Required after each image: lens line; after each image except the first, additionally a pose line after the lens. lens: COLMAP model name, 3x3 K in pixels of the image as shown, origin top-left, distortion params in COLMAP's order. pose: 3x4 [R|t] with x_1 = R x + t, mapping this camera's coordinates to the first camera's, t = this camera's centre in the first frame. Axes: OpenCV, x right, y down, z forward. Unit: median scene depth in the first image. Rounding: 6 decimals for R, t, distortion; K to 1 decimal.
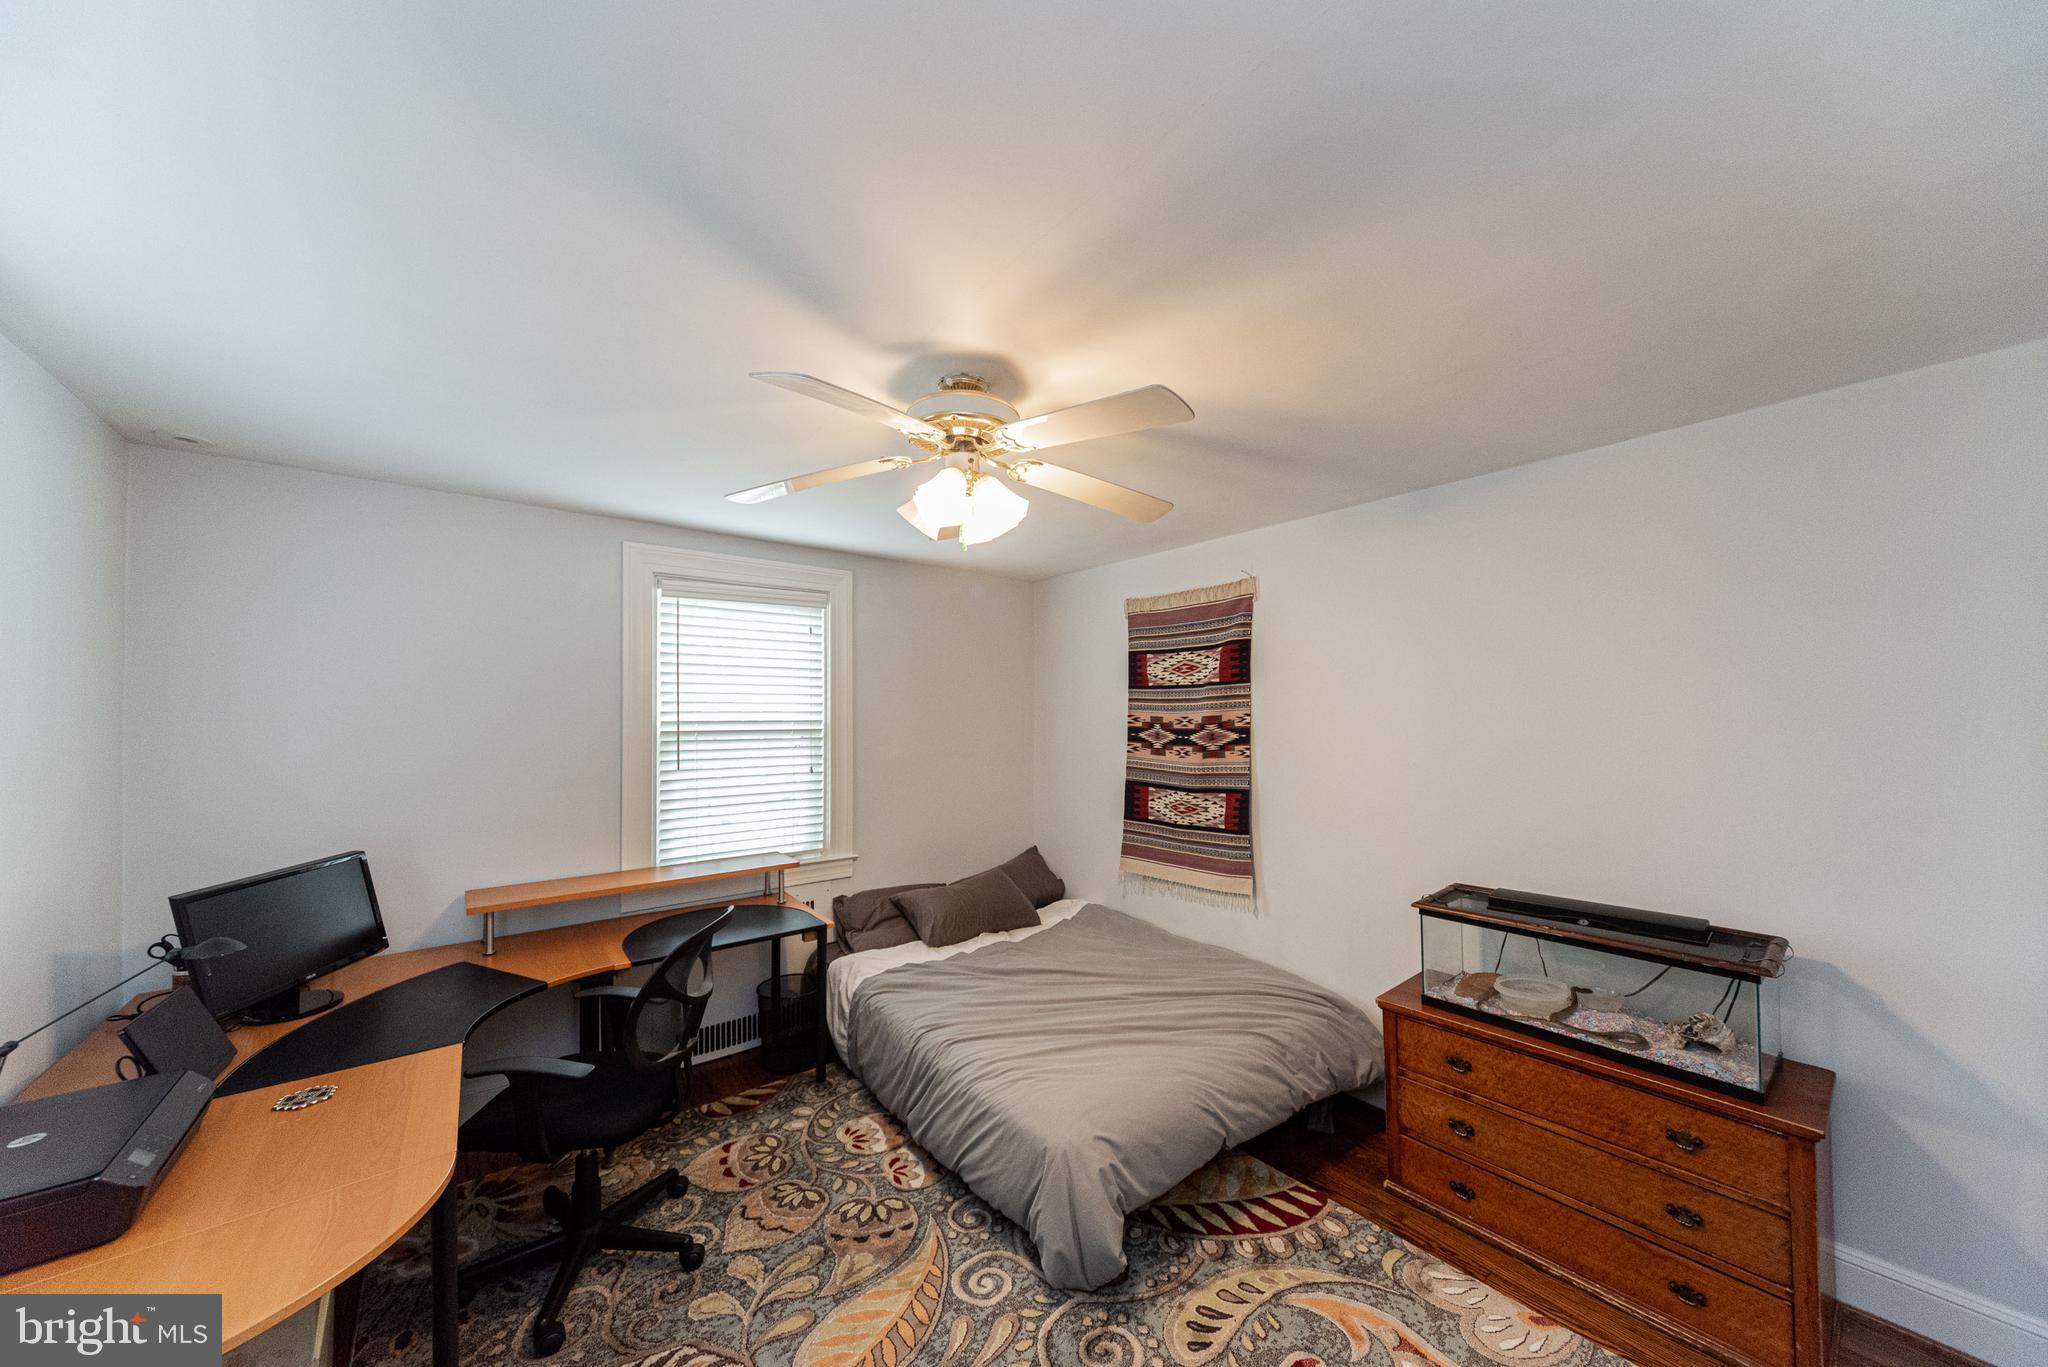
lens RADIAL K [[695.7, 0, 1023.7], [0, 695.7, 714.2], [0, 0, 1]] dist [-0.000046, -0.000059]
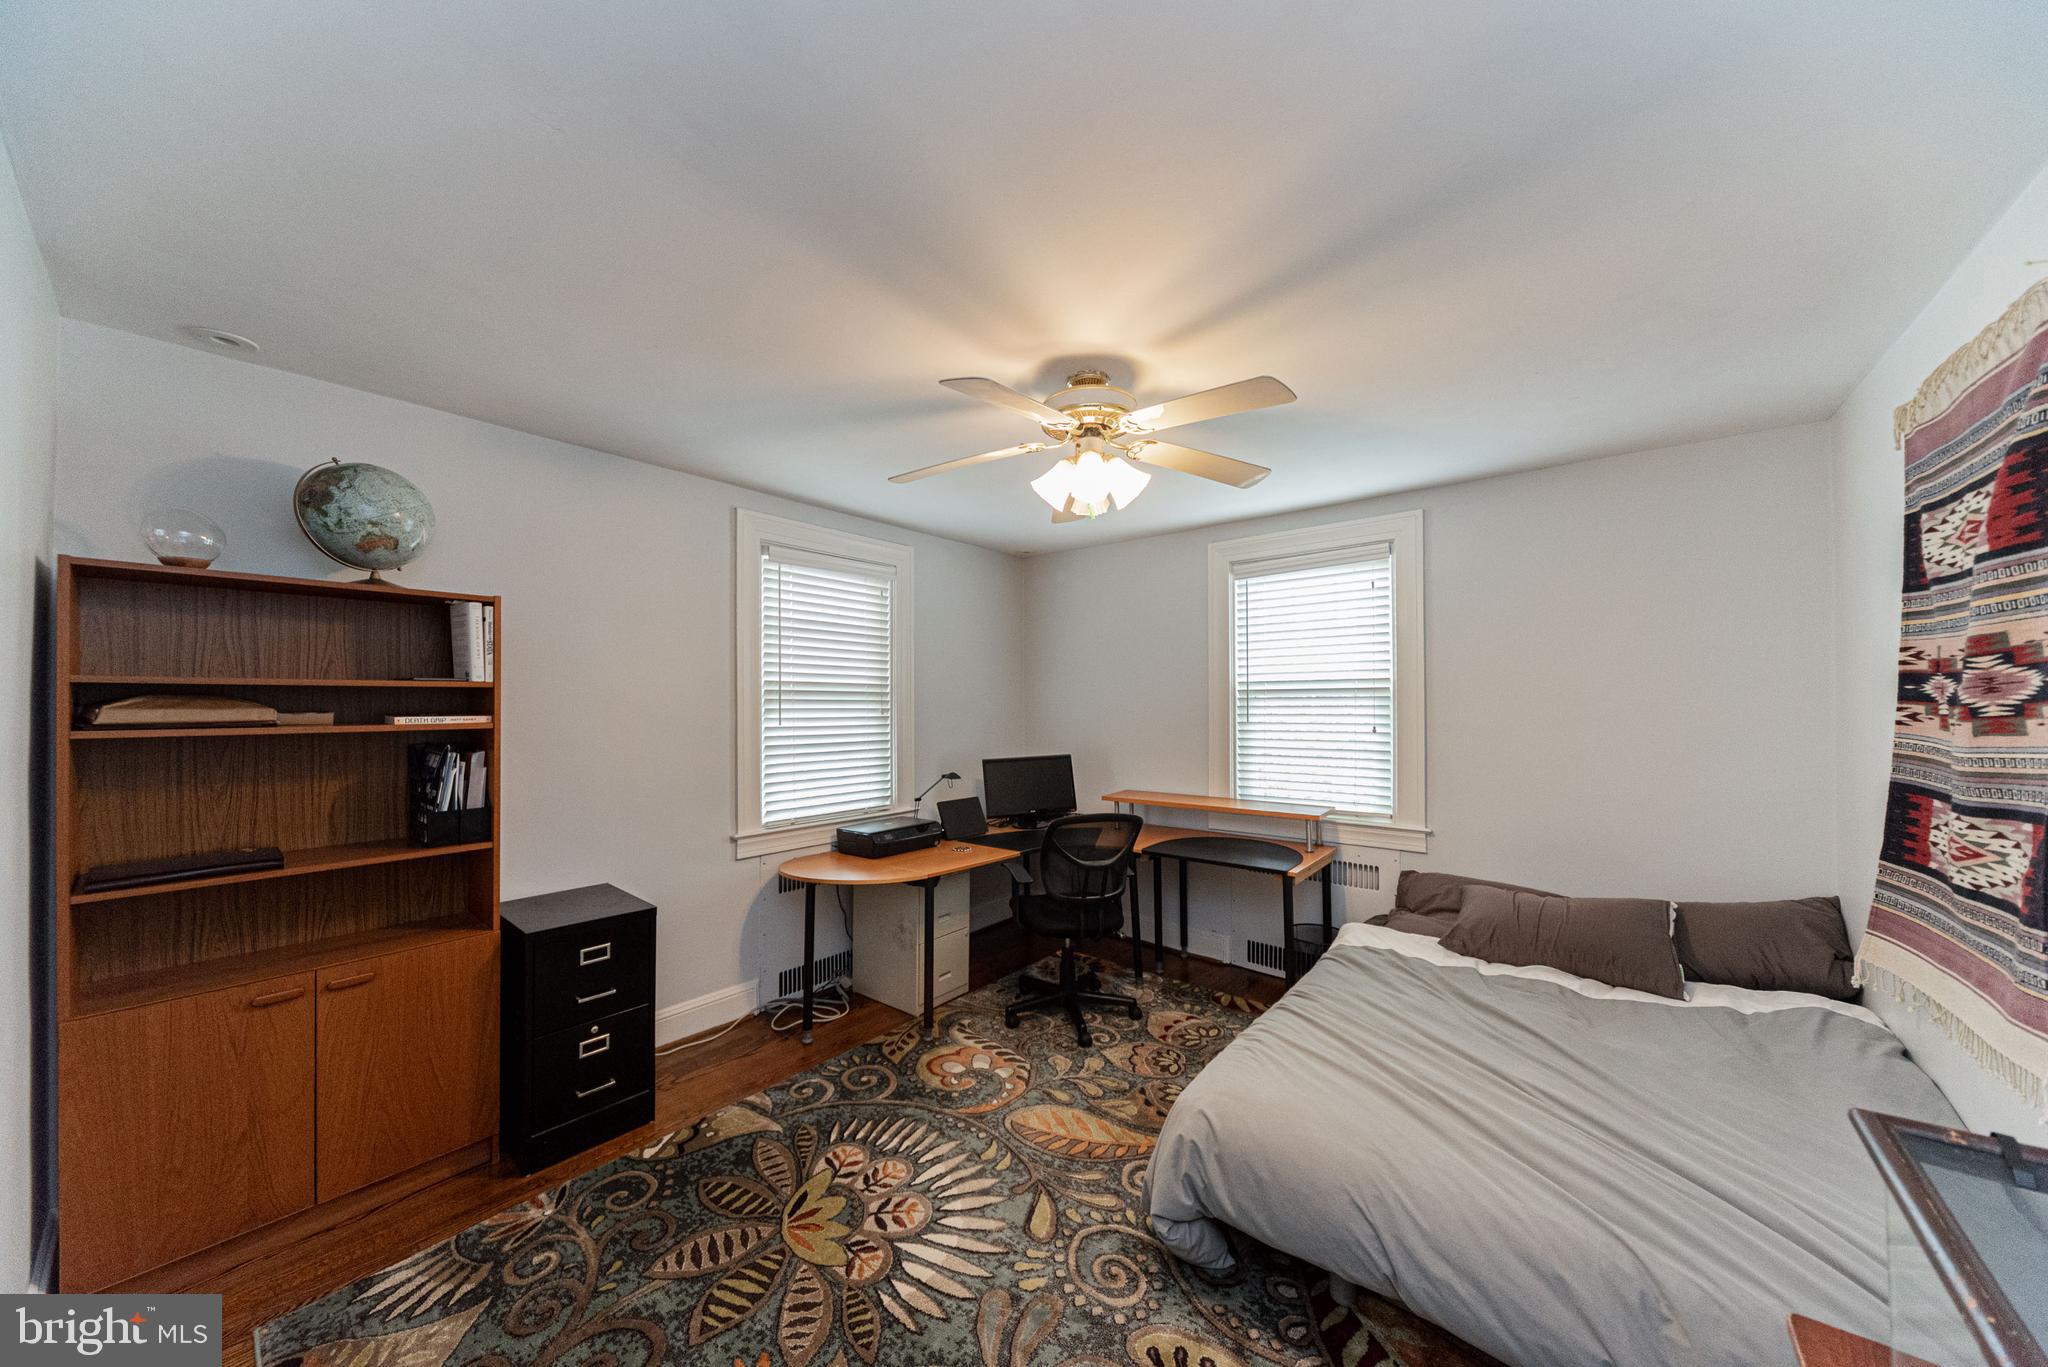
lens RADIAL K [[693.3, 0, 1022.2], [0, 693.3, 702.5], [0, 0, 1]] dist [-0.000540, -0.000077]
pose [[0.212341, 0.001345, -0.977195, 0.557926], [0.010043, 0.999943, 0.003558, 0.035914], [0.977144, -0.010569, 0.212316, 0.339844]]
